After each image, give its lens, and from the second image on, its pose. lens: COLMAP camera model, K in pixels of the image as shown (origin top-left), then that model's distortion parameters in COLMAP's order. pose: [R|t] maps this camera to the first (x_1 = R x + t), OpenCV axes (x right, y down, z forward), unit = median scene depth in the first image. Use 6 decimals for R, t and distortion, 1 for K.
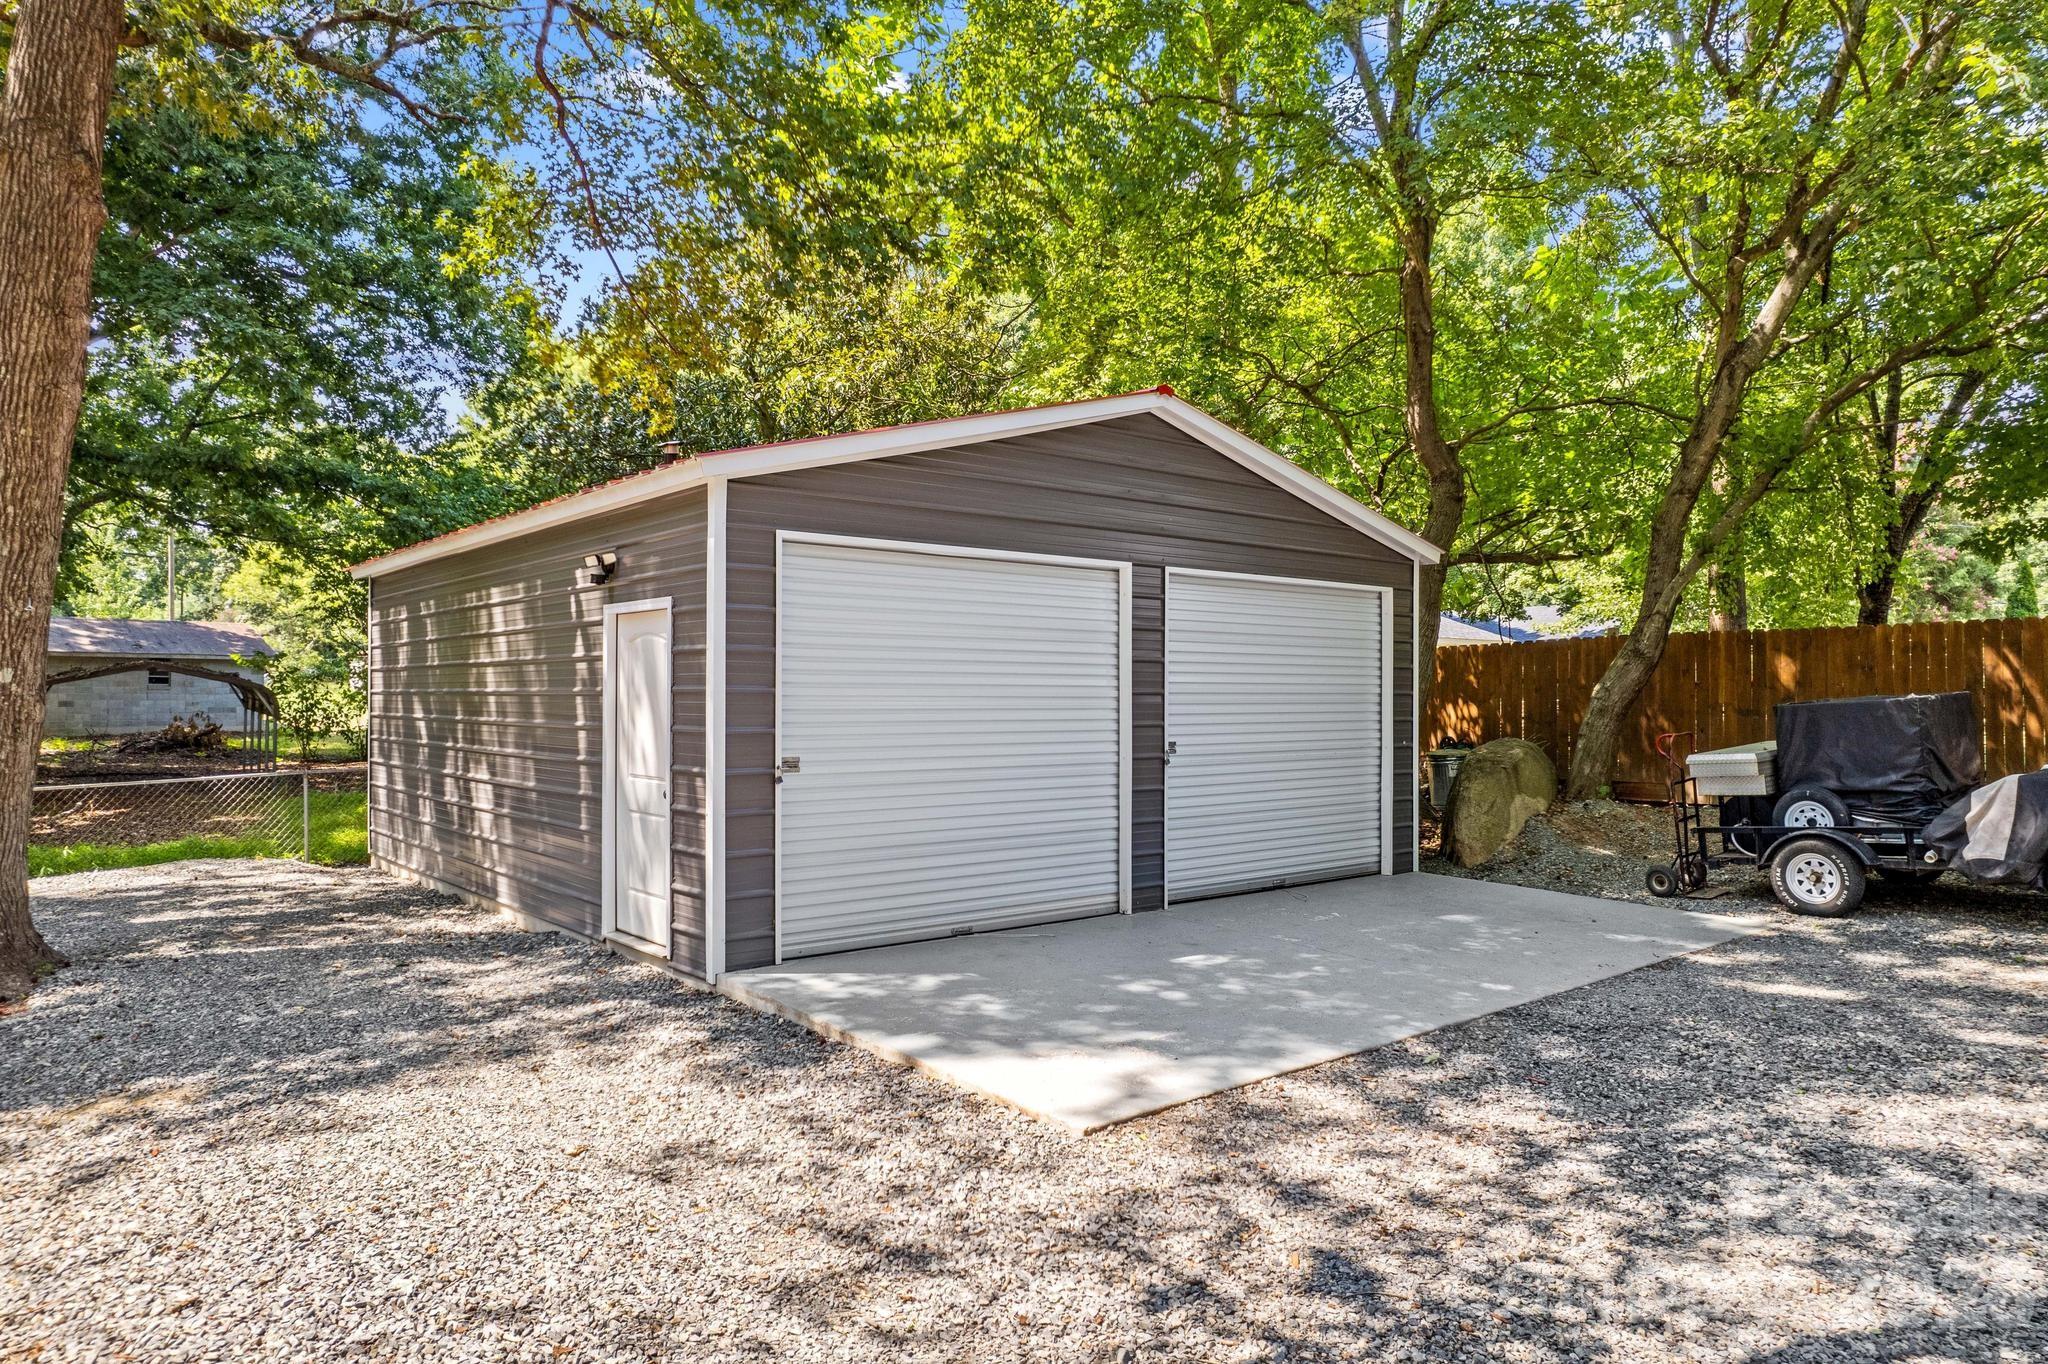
lens RADIAL K [[1311.9, 0, 1085.2], [0, 1311.9, 714.1], [0, 0, 1]] dist [-0.000790, -0.027751]
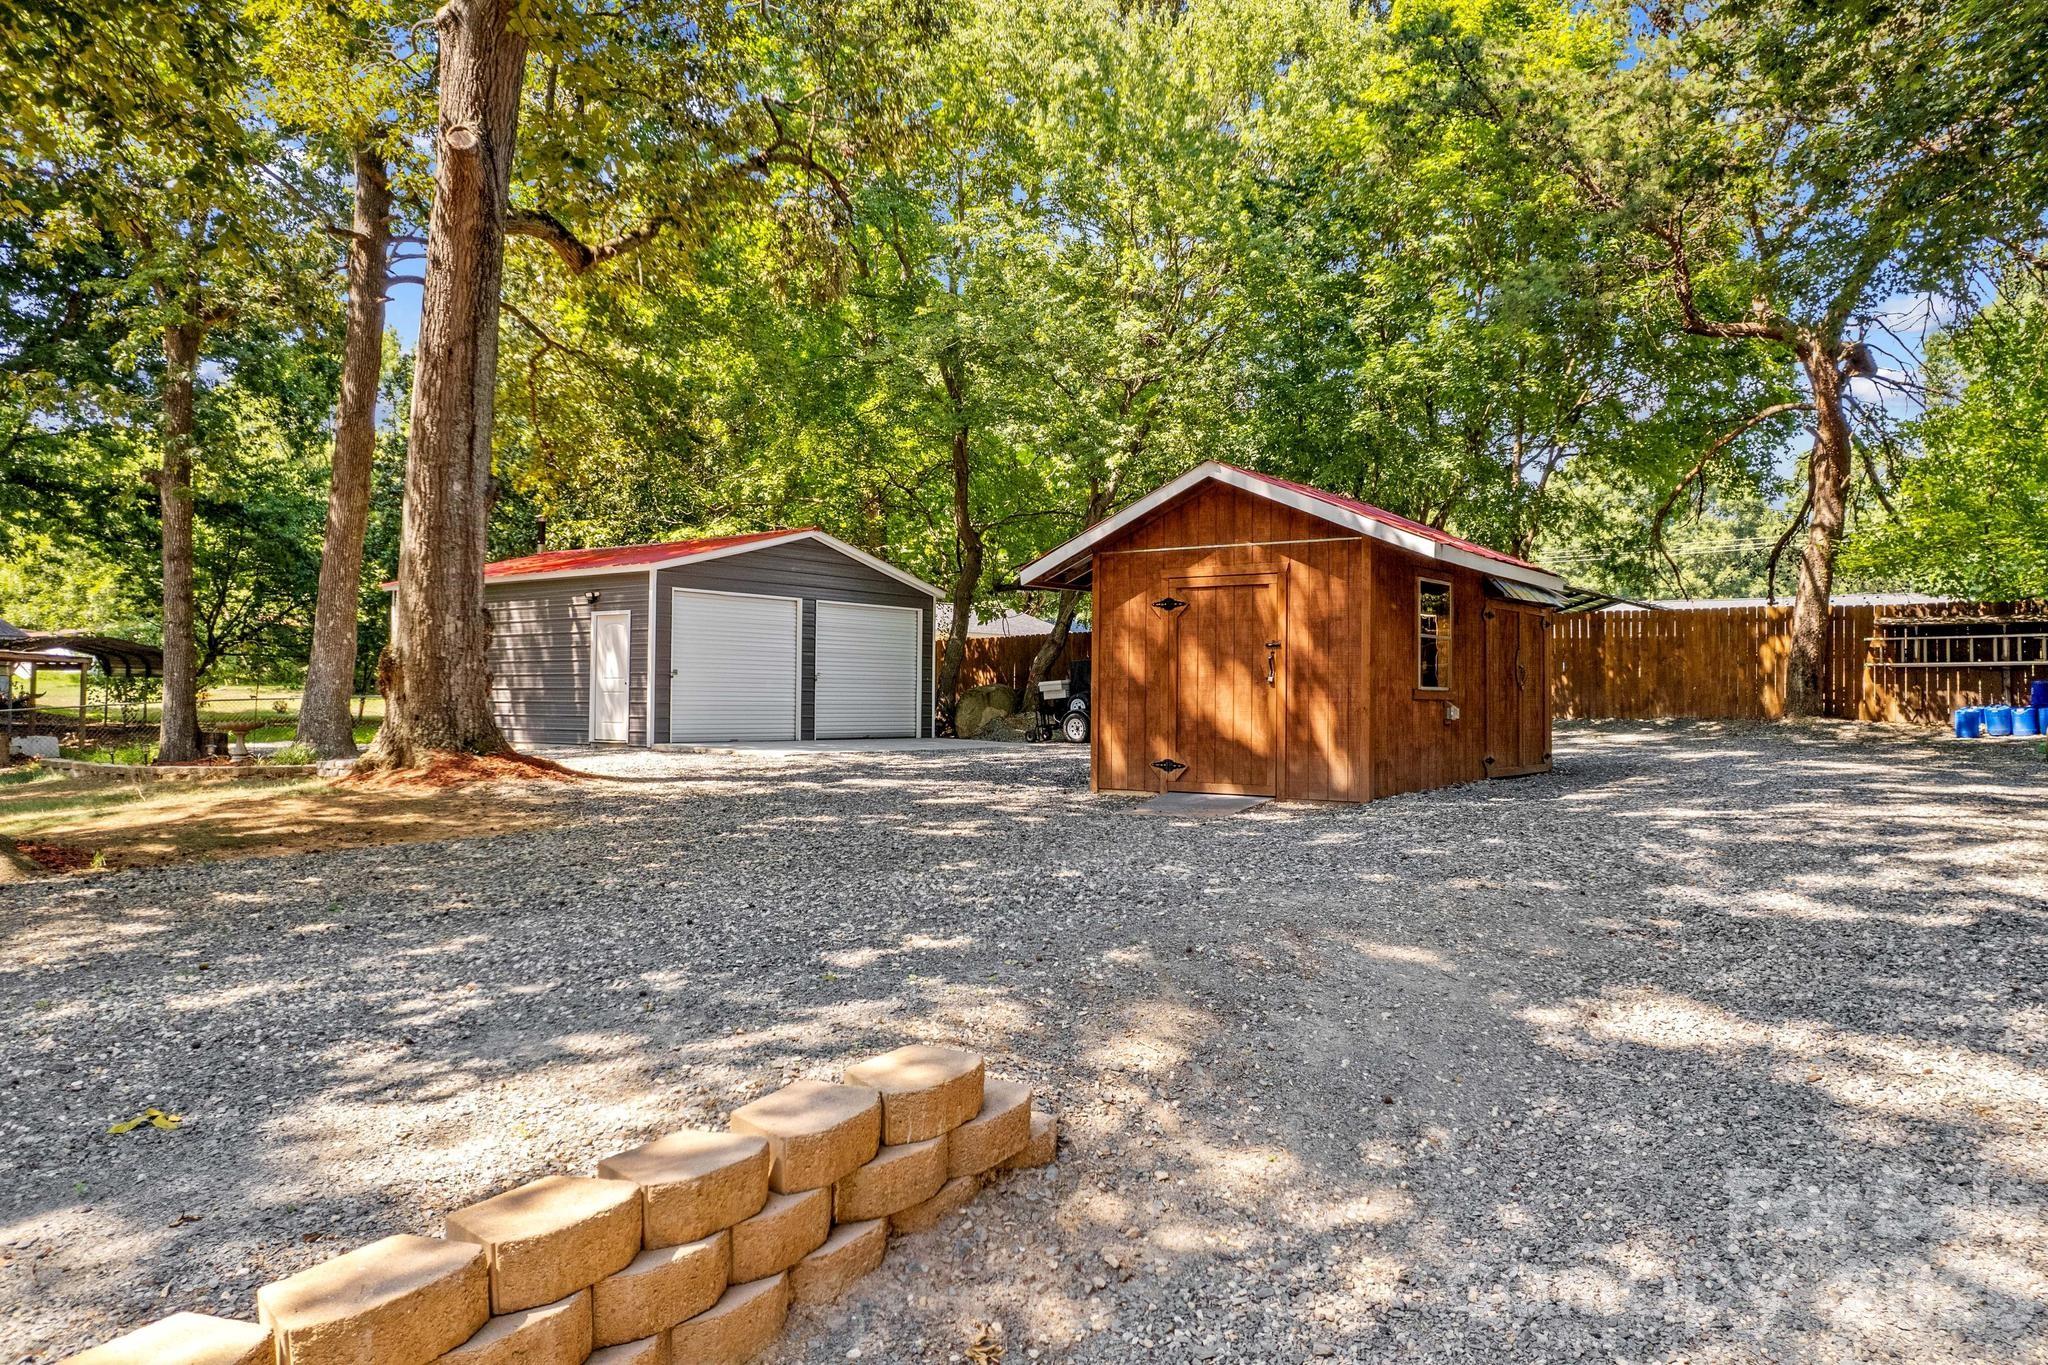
lens RADIAL K [[1368.4, 0, 1097.9], [0, 1368.4, 677.2], [0, 0, 1]] dist [-0.071876, -0.000287]
pose [[0.969809, 0.010846, 0.243626, -0.046655], [-0.003647, 0.999544, -0.029983, 0.103715], [-0.243840, 0.028189, 0.969406, -1.559393]]
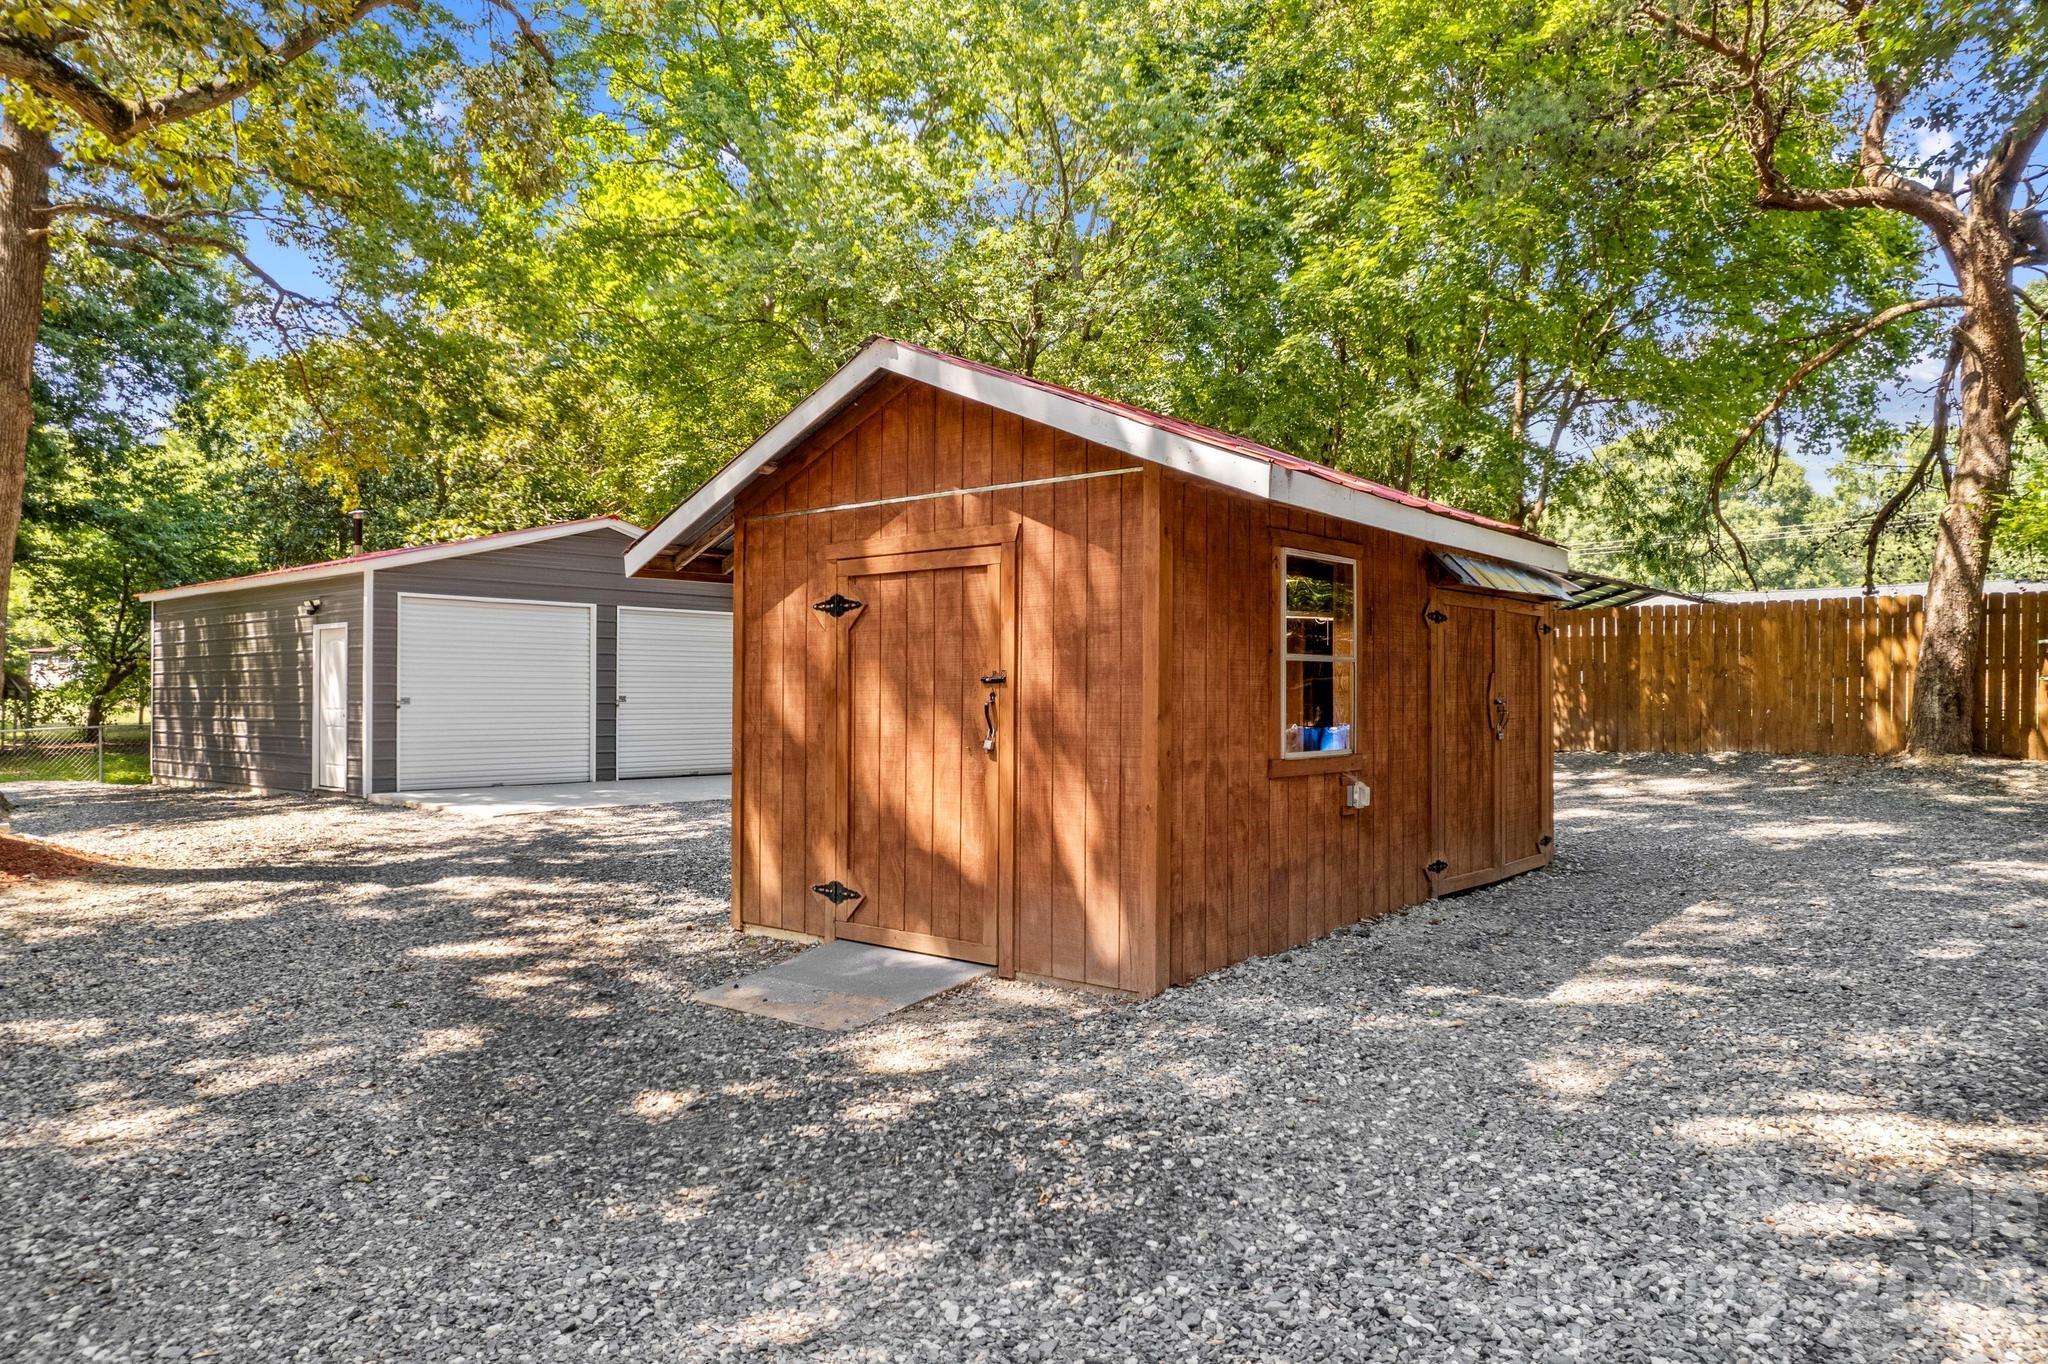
lens RADIAL K [[1306.6, 0, 1021.3], [0, 1306.6, 698.7], [0, 0, 1]] dist [-0.069911, 0.059360]
pose [[0.987266, -0.001034, 0.159072, 0.344805], [0.003043, 0.999919, -0.012387, 0.050927], [-0.159046, 0.012714, 0.987189, -0.986062]]
